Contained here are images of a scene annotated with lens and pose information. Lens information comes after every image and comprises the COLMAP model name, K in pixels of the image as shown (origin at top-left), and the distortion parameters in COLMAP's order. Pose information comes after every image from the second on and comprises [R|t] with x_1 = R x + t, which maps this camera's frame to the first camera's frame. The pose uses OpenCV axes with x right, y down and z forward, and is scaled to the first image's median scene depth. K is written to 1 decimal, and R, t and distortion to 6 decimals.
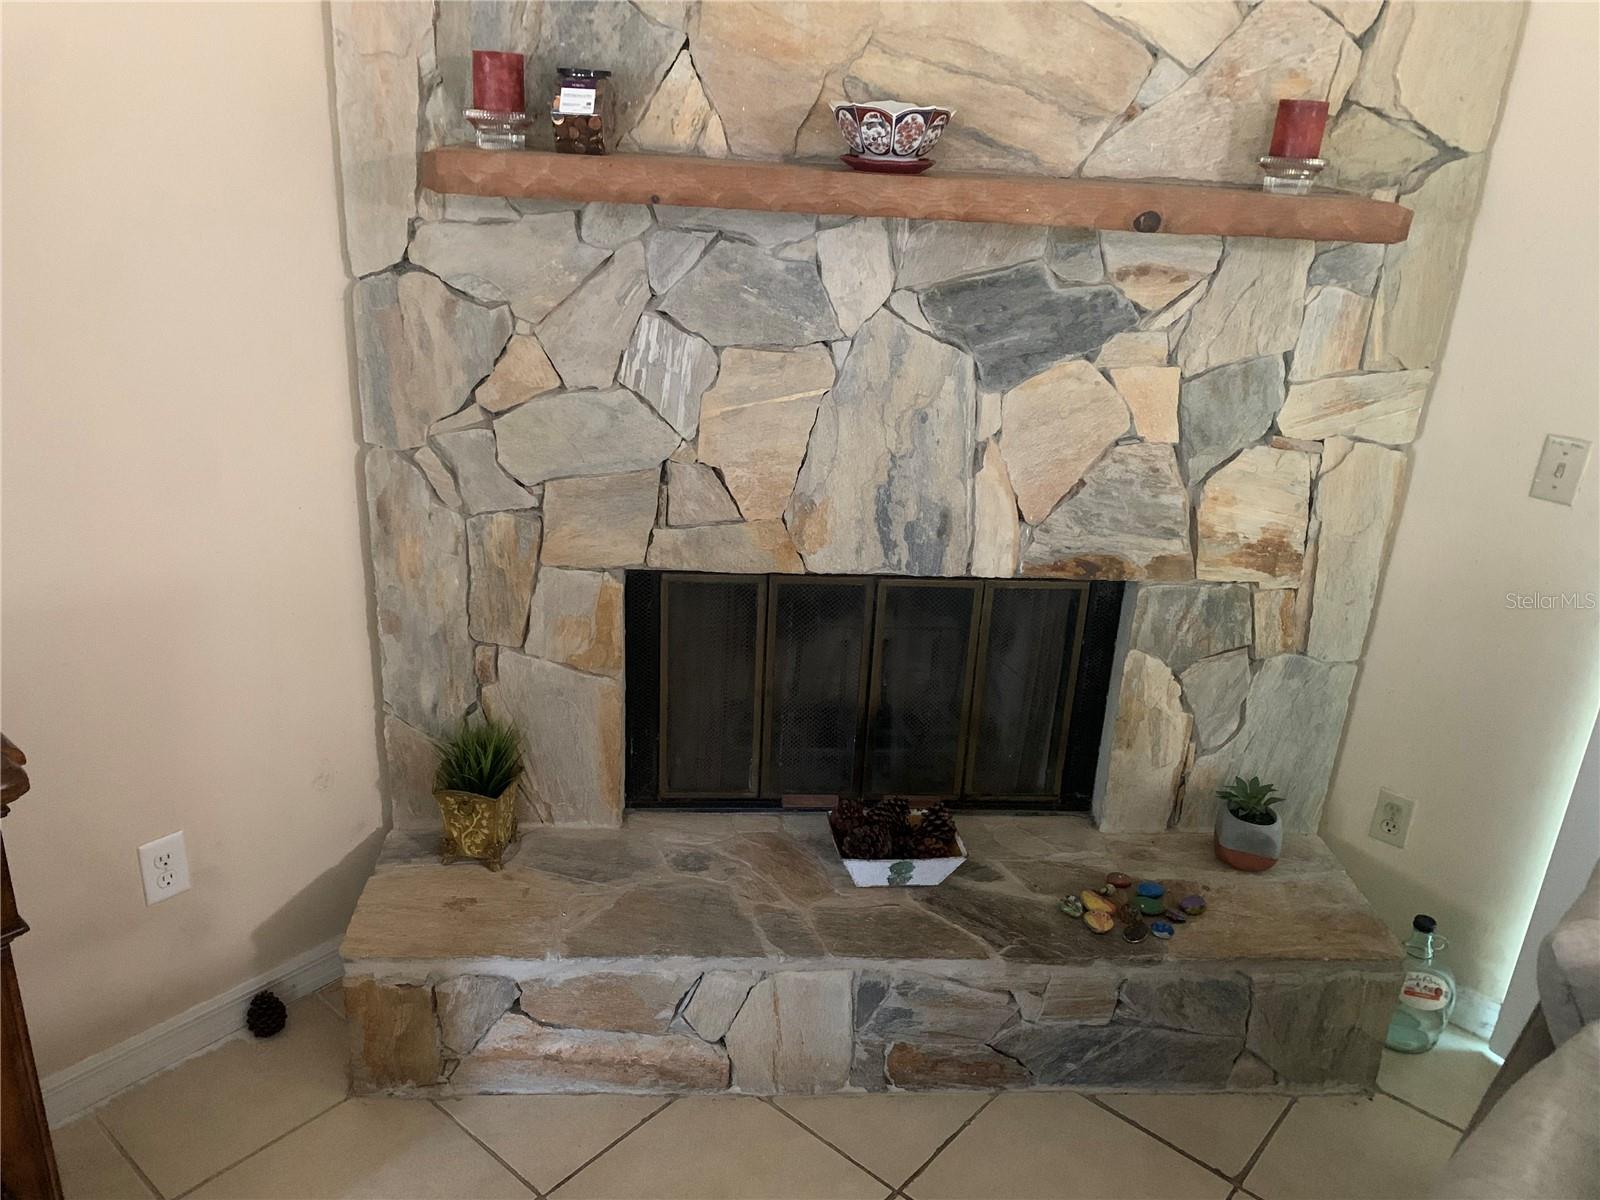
lens RADIAL K [[1215.1, 0, 761.3], [0, 1215.1, 602.1], [0, 0, 1]] dist [0.010410, -0.055883]
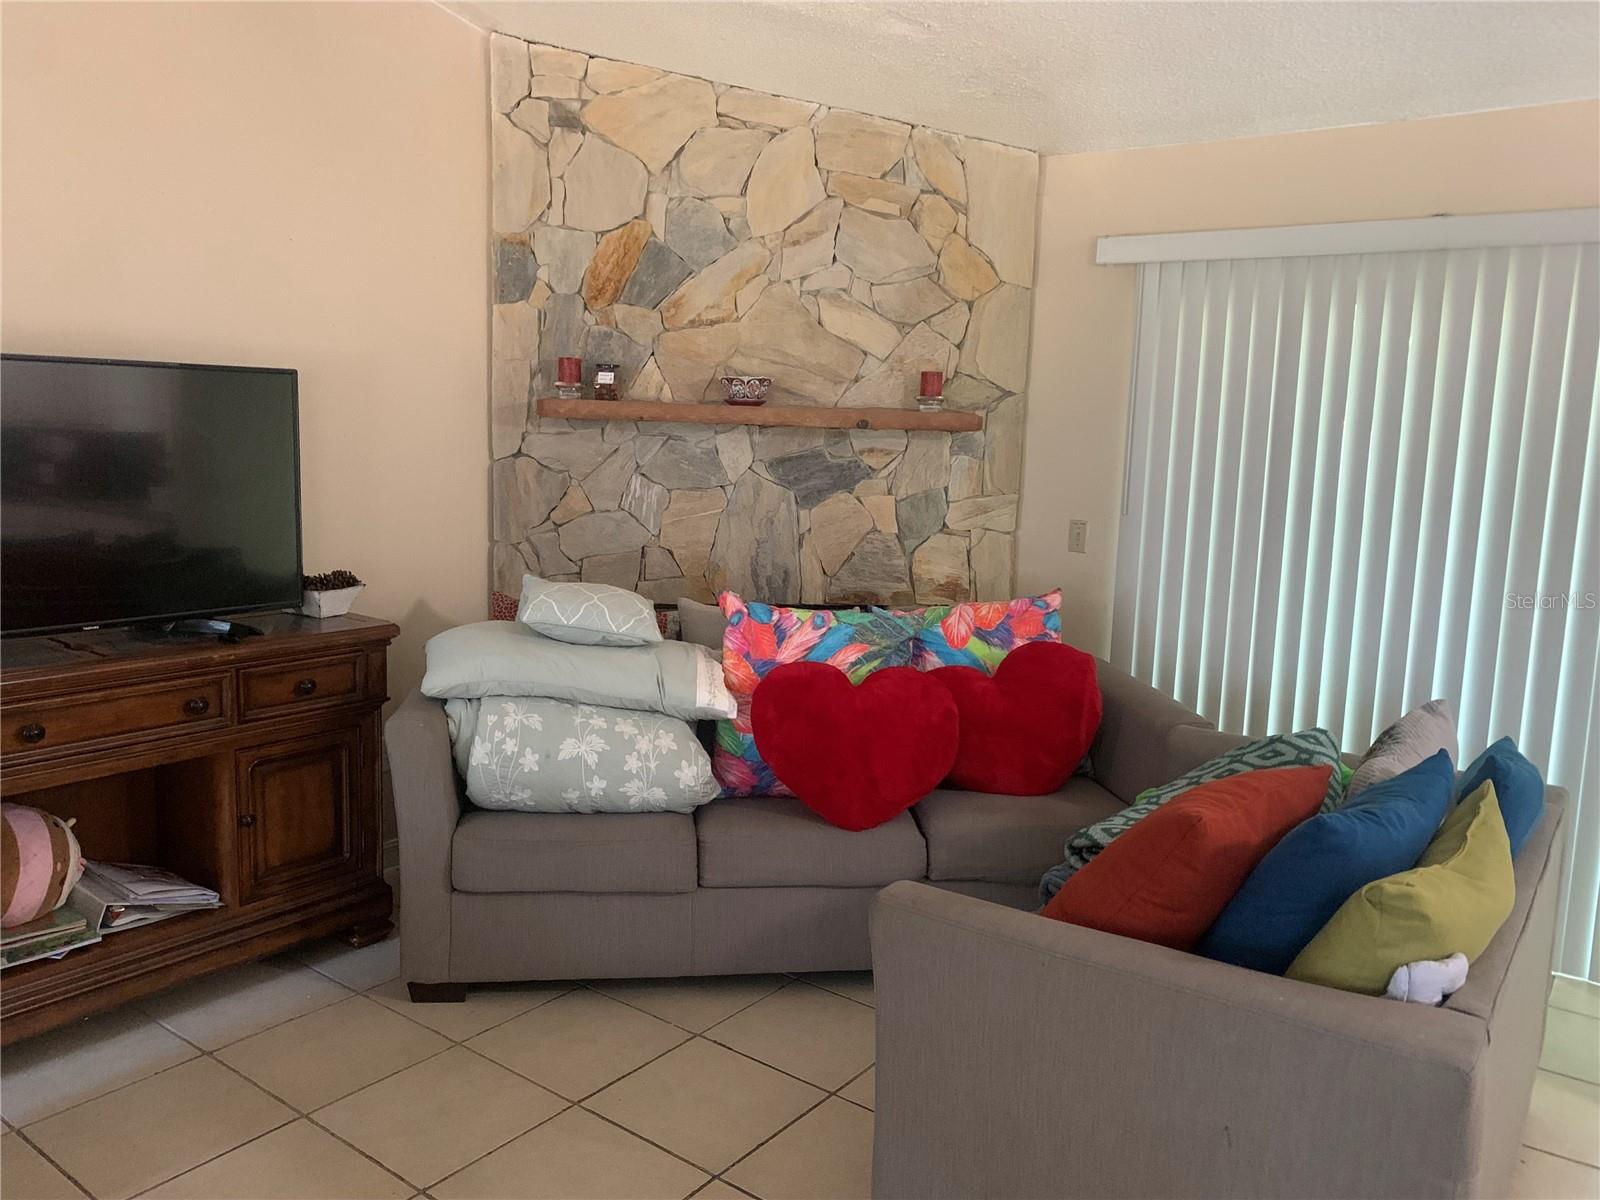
lens RADIAL K [[1215.1, 0, 761.3], [0, 1215.1, 602.1], [0, 0, 1]] dist [0.010410, -0.055883]
pose [[0.997886, -0.027075, 0.059082, -0.007468], [0.039759, 0.973445, -0.225442, 0.452355], [-0.051409, 0.227315, 0.972463, -0.981857]]
